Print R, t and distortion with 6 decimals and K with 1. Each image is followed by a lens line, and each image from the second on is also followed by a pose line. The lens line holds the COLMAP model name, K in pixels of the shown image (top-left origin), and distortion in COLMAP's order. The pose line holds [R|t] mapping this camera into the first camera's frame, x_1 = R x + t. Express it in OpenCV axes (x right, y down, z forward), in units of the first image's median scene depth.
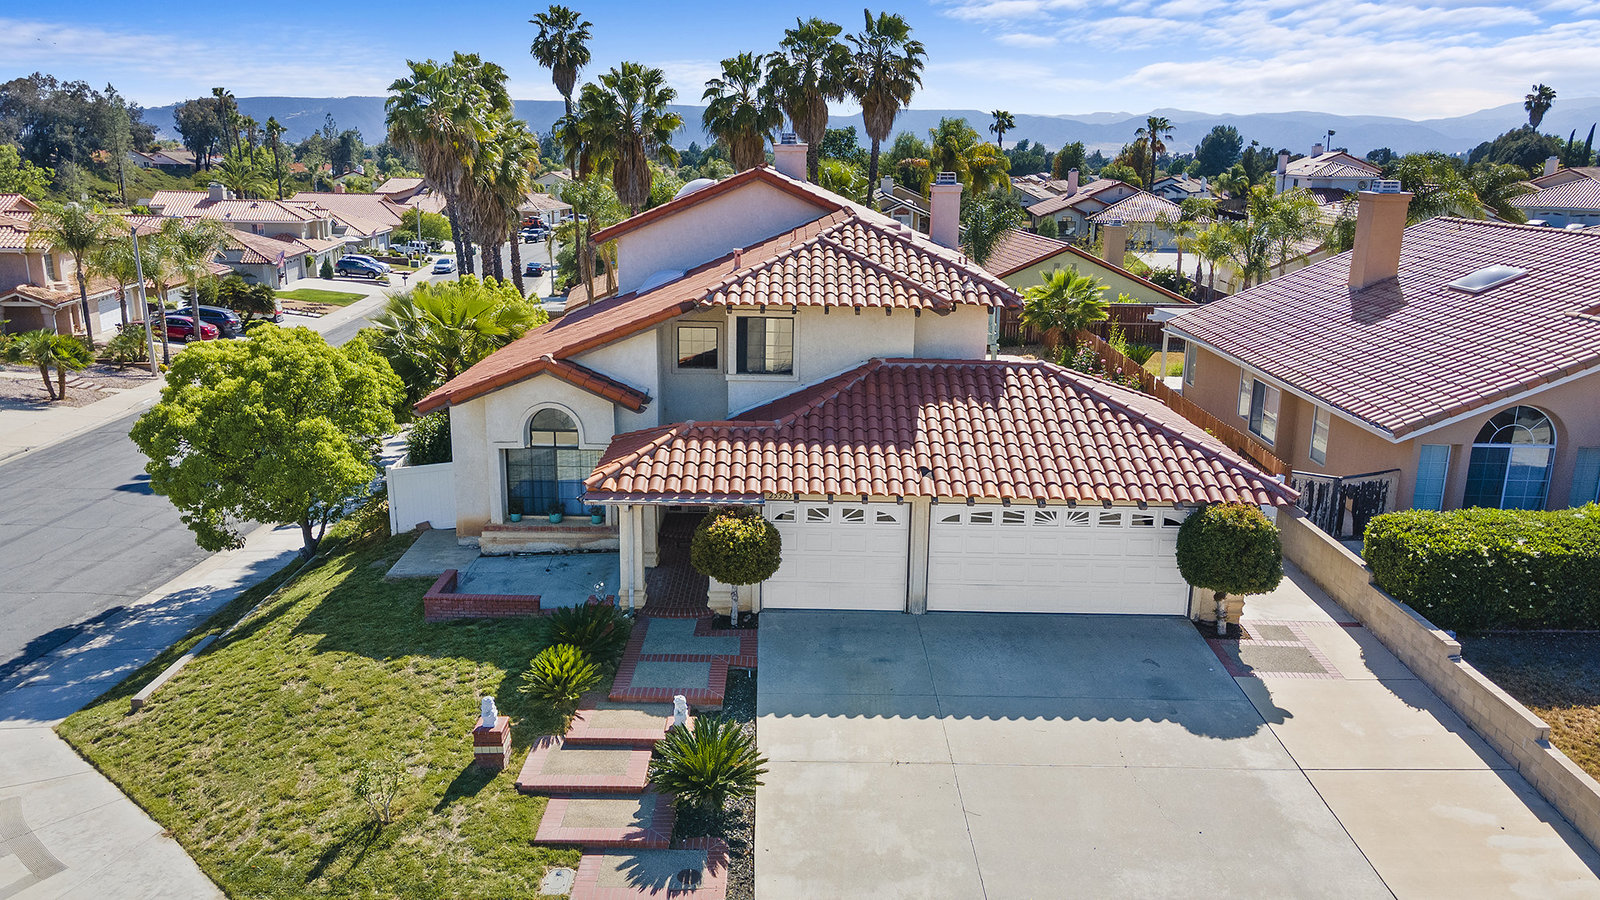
lens RADIAL K [[1165.1, 0, 807.1], [0, 1165.1, 446.7], [0, 0, 1]] dist [0.039290, 0.007147]
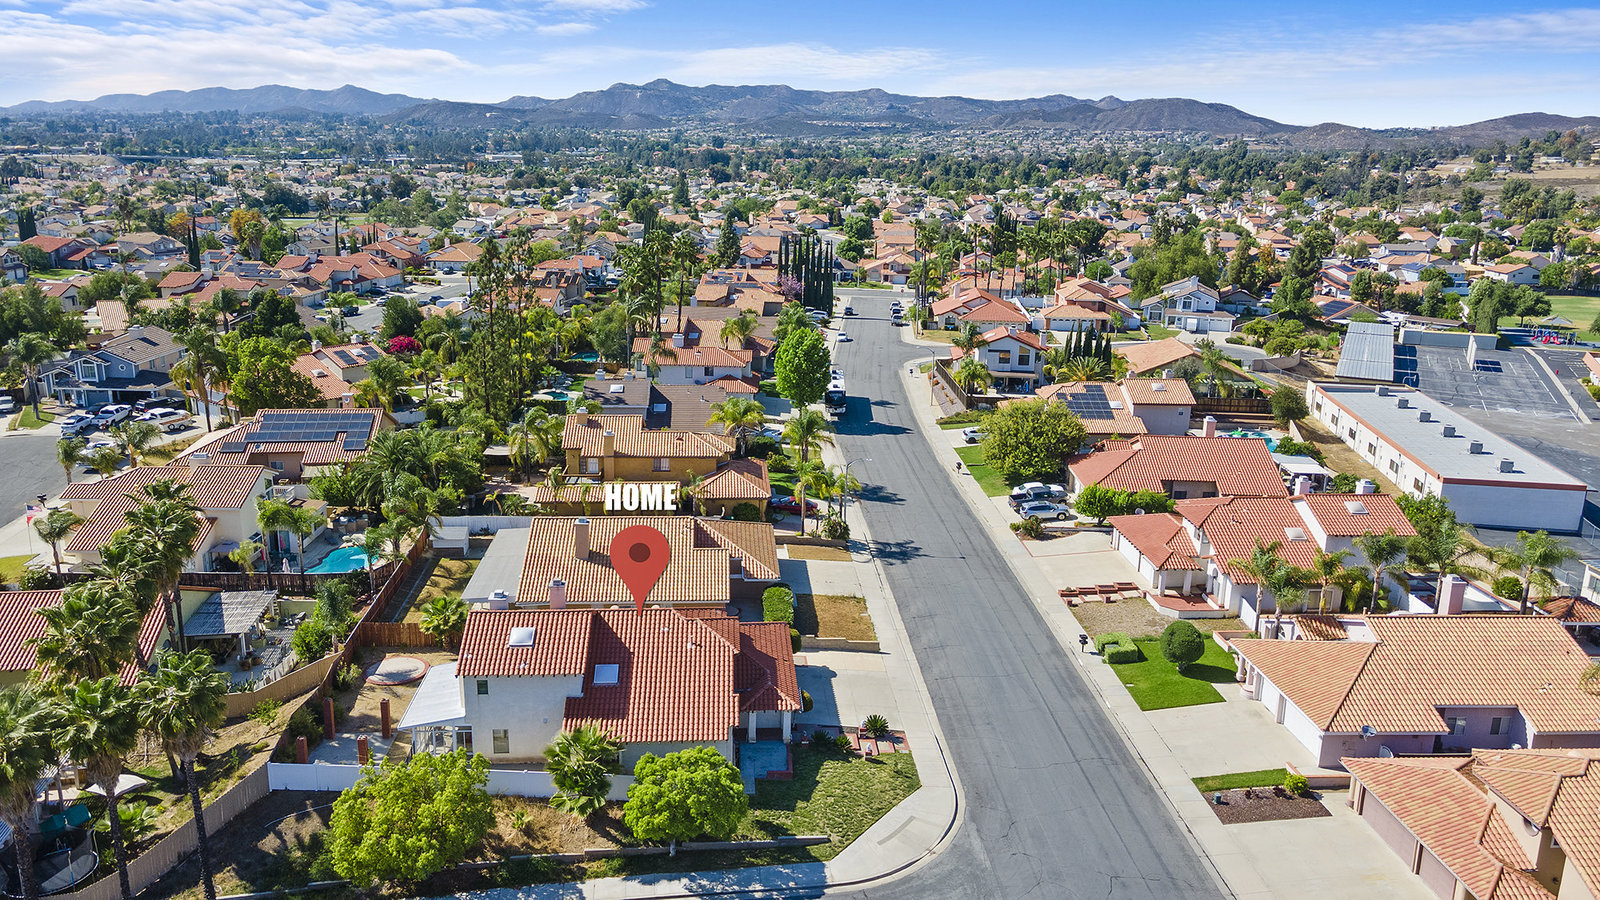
lens RADIAL K [[1165.1, 0, 801.7], [0, 1165.1, 449.1], [0, 0, 1]] dist [0.039290, 0.007147]
pose [[-0.072565, -0.277180, 0.958074, -3.359758], [0.225181, 0.931249, 0.286475, -1.705242], [-0.971611, 0.236528, -0.005160, 0.870653]]
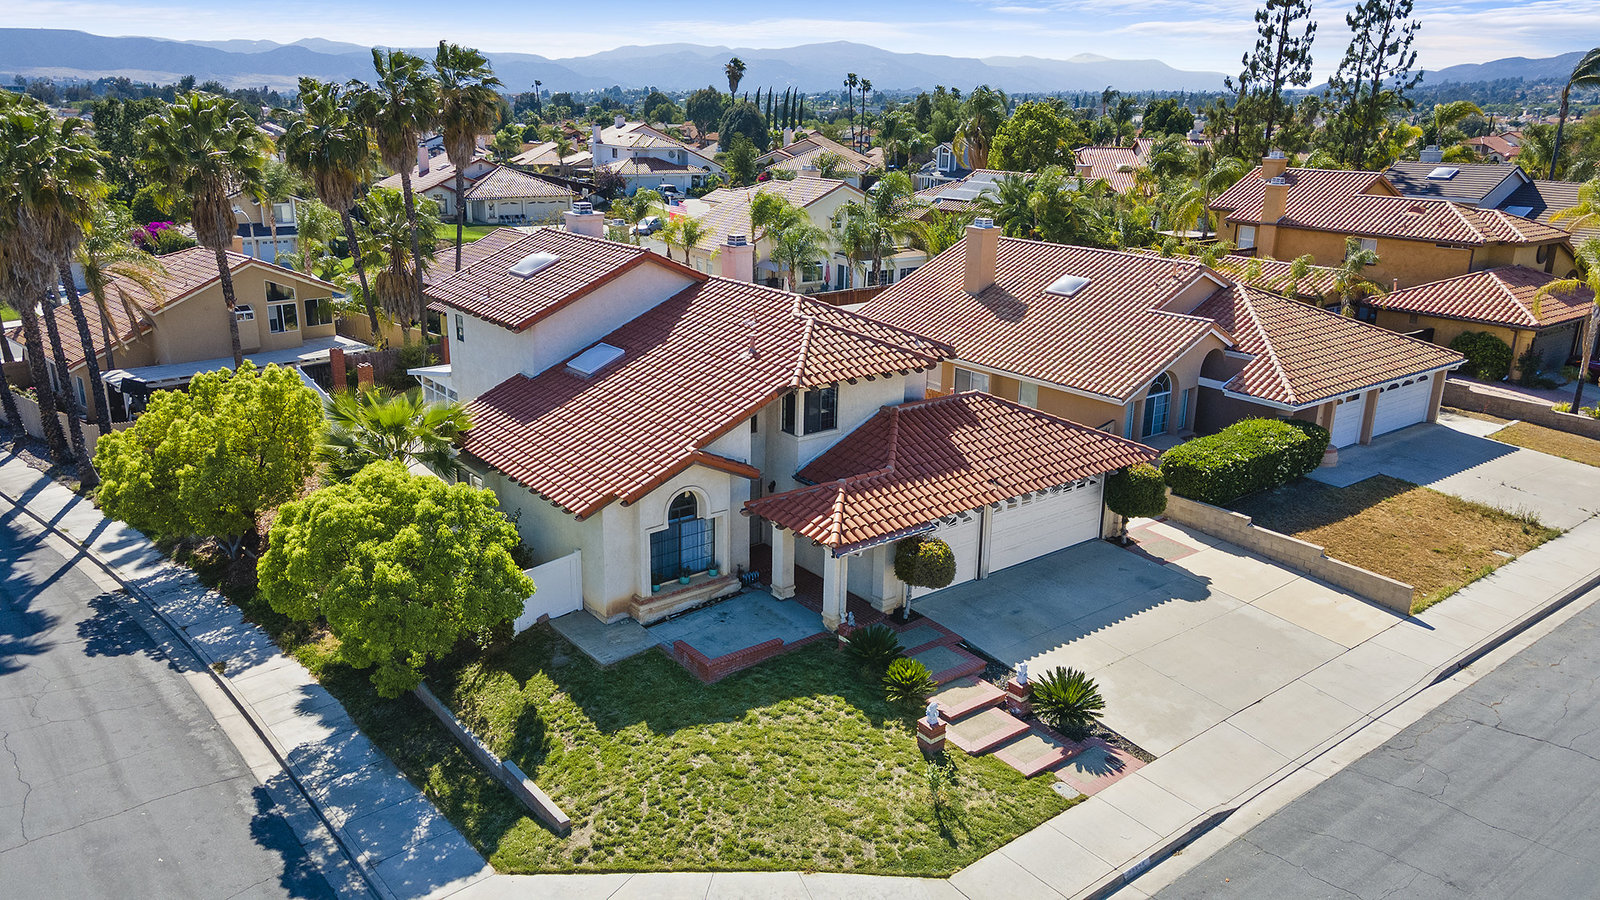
lens RADIAL K [[1165.1, 0, 792.6], [0, 1165.1, 452.6], [0, 0, 1]] dist [0.039290, 0.007147]
pose [[0.783632, -0.186926, 0.592435, -1.022935], [0.150262, 0.982372, 0.111204, -0.231067], [-0.602779, 0.001878, 0.797906, -0.024686]]
